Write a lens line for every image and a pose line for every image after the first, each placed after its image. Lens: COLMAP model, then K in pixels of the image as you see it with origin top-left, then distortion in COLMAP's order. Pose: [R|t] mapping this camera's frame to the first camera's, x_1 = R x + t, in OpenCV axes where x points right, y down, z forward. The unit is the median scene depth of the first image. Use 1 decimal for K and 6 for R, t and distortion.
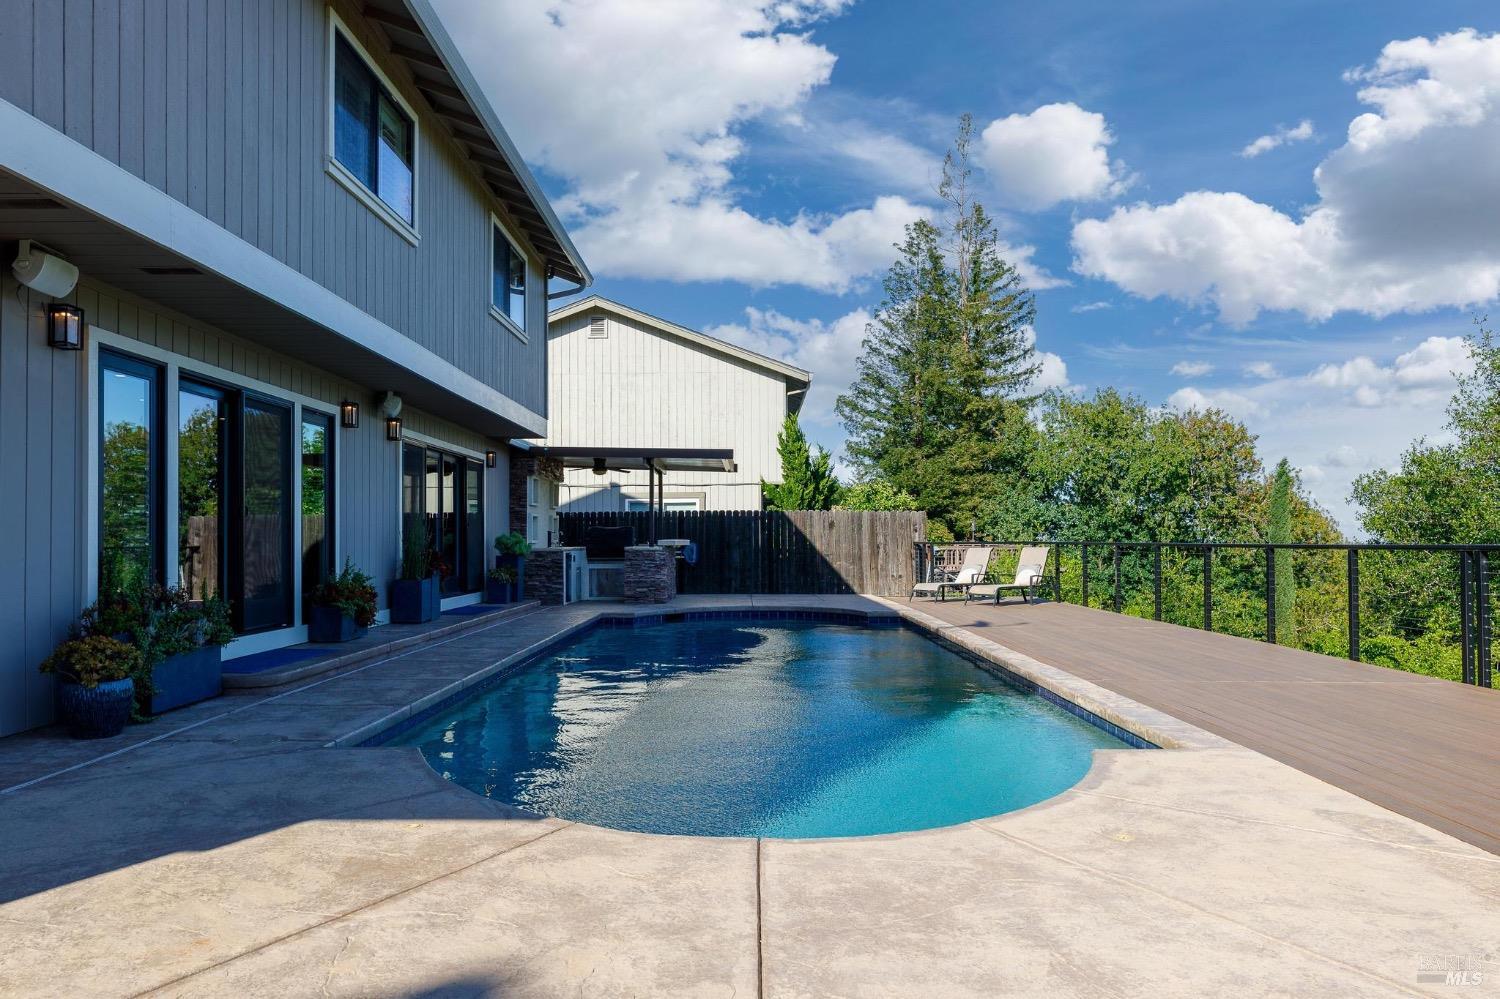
lens RADIAL K [[967.5, 0, 734.3], [0, 967.5, 511.6], [0, 0, 1]] dist [-0.038936, -0.002113]
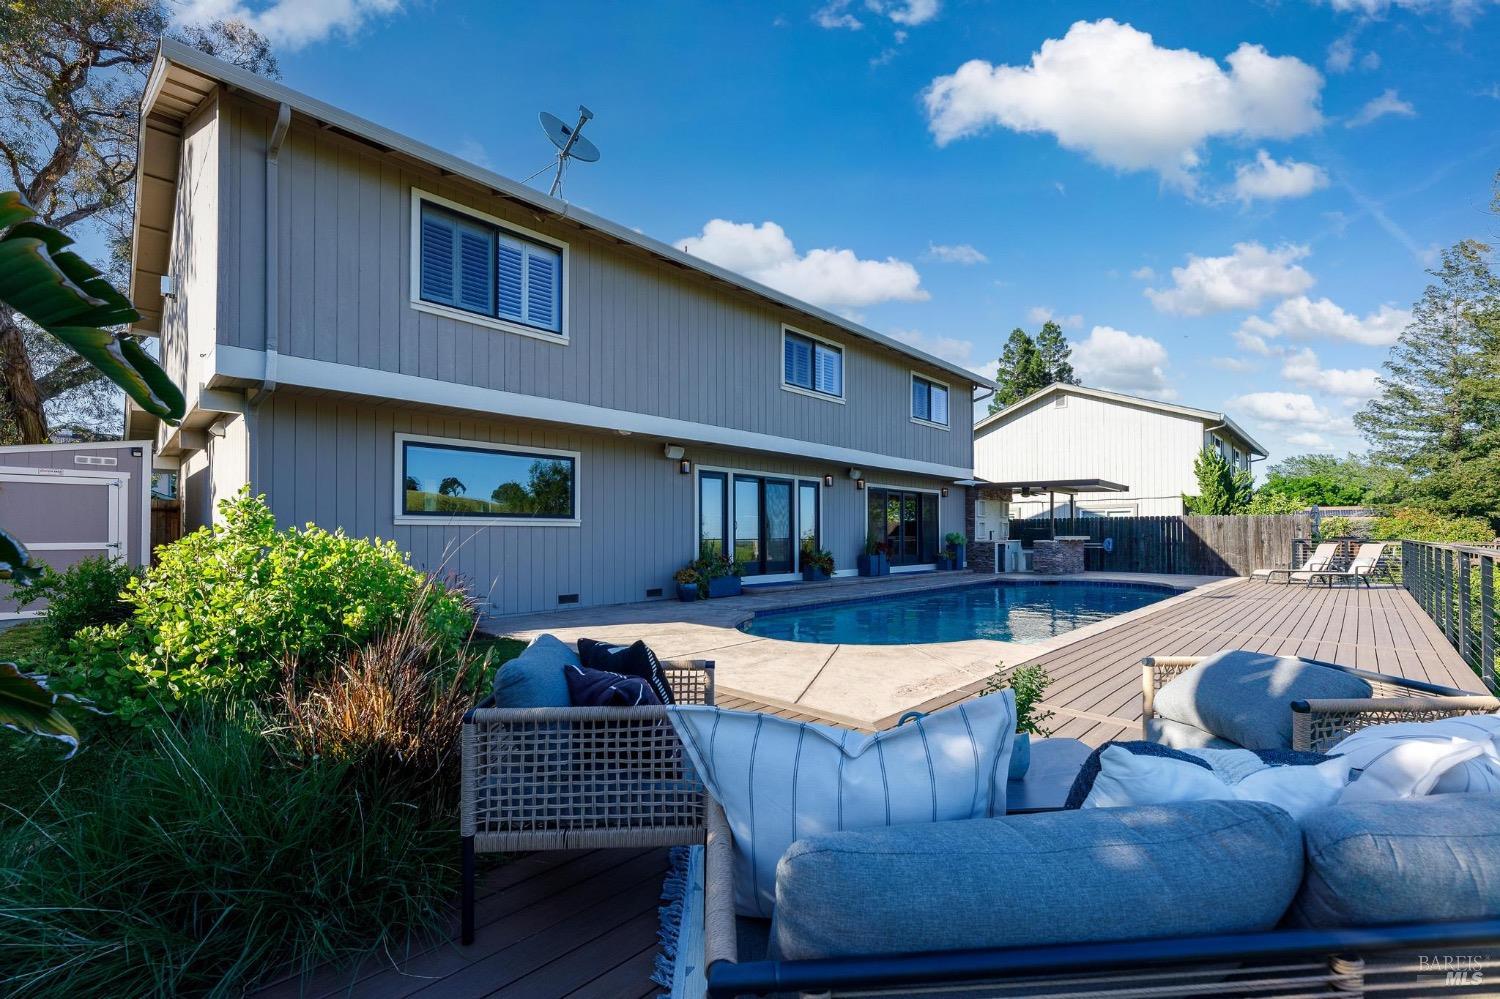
lens RADIAL K [[618.6, 0, 783.2], [0, 618.6, 523.0], [0, 0, 1]] dist [0.001302, 0.000302]
pose [[0.744683, -0.008888, -0.667359, 0.237407], [0.016903, 0.999842, 0.005545, -0.005855], [0.667204, -0.015410, 0.744716, -0.074558]]
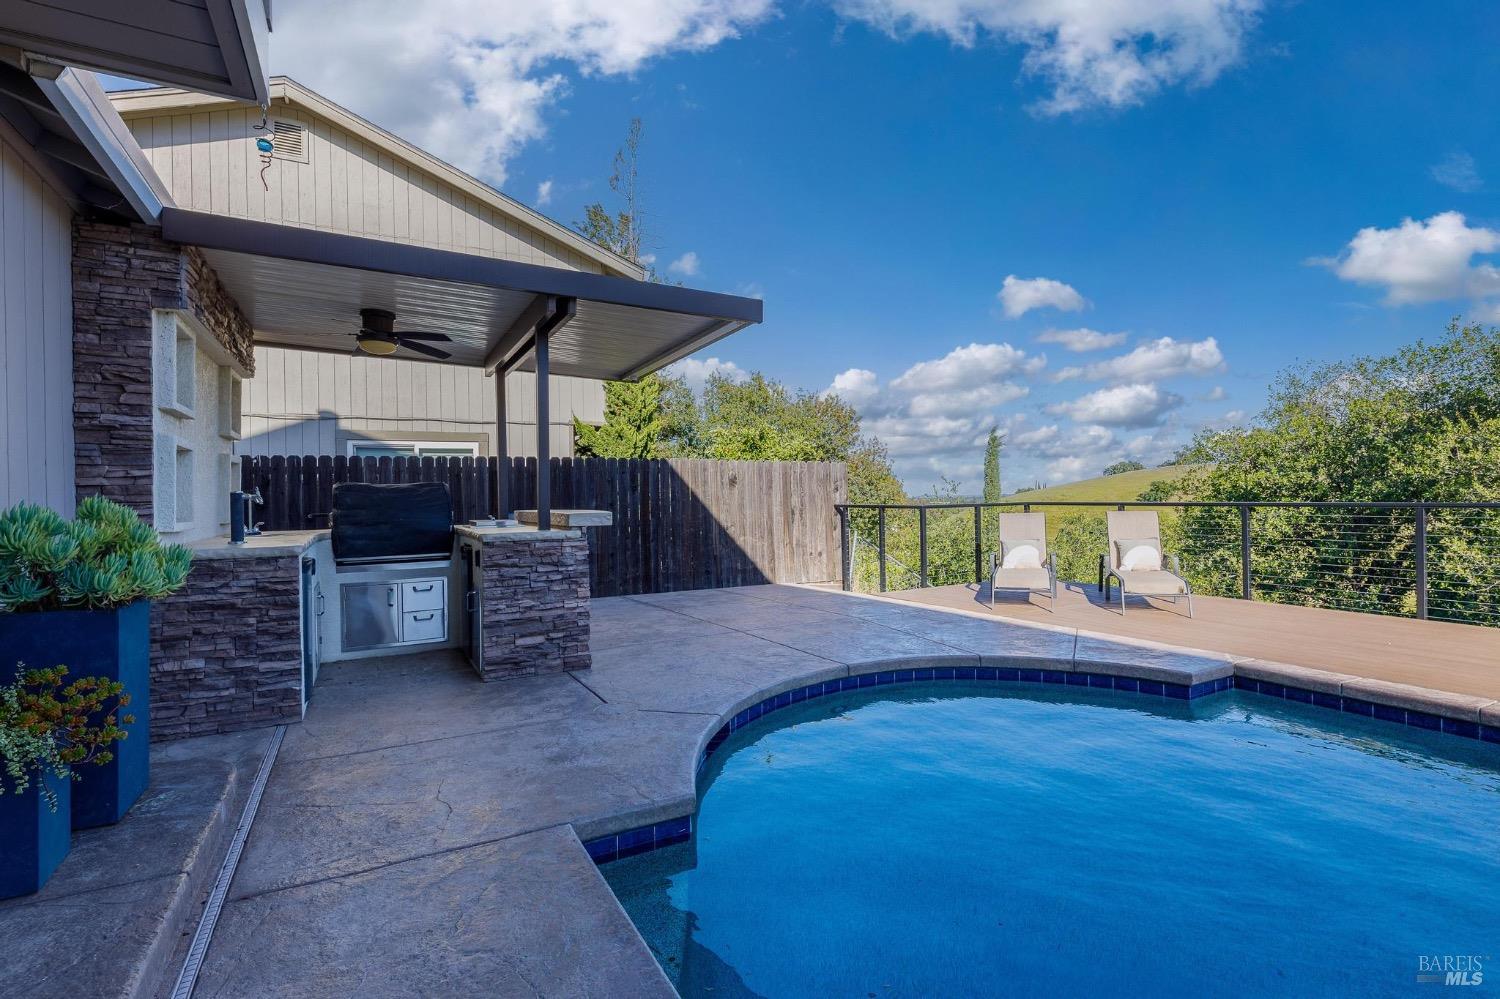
lens RADIAL K [[710.3, 0, 753.7], [0, 710.3, 490.2], [0, 0, 1]] dist [-0.002389, 0.000121]
pose [[0.869165, -0.008615, 0.494446, -0.135010], [0.001335, 0.999885, 0.015076, 0.013342], [-0.494520, -0.012444, 0.869077, 0.598671]]
